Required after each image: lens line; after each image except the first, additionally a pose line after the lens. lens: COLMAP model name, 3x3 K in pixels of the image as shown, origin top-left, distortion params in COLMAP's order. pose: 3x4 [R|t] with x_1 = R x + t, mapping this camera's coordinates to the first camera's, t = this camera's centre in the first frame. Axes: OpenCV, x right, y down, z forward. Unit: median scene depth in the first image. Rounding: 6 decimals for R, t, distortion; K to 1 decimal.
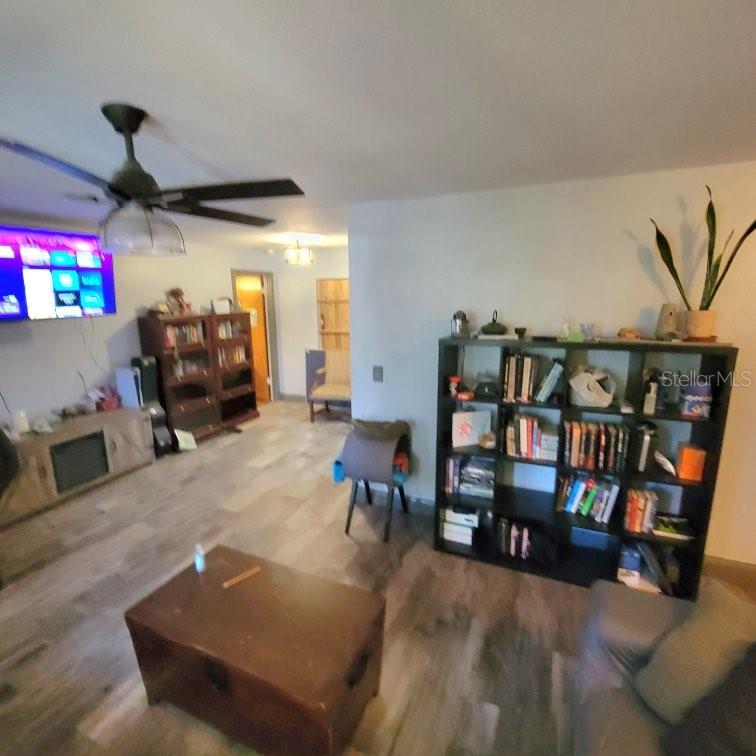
lens RADIAL K [[409.9, 0, 378.0], [0, 409.9, 378.0], [0, 0, 1]] dist [0.000240, -0.000665]
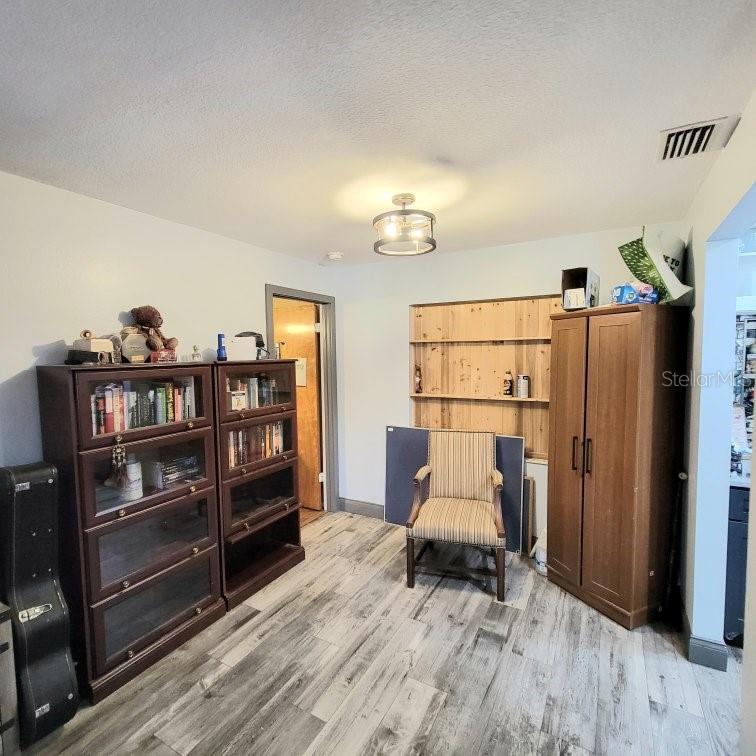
lens RADIAL K [[409.9, 0, 378.0], [0, 409.9, 378.0], [0, 0, 1]] dist [0.000240, -0.000665]
pose [[0.994736, 0.003754, -0.102406, -0.186546], [-0.017395, 0.991012, -0.132637, -0.085553], [0.100988, 0.133720, 0.985860, 0.605691]]
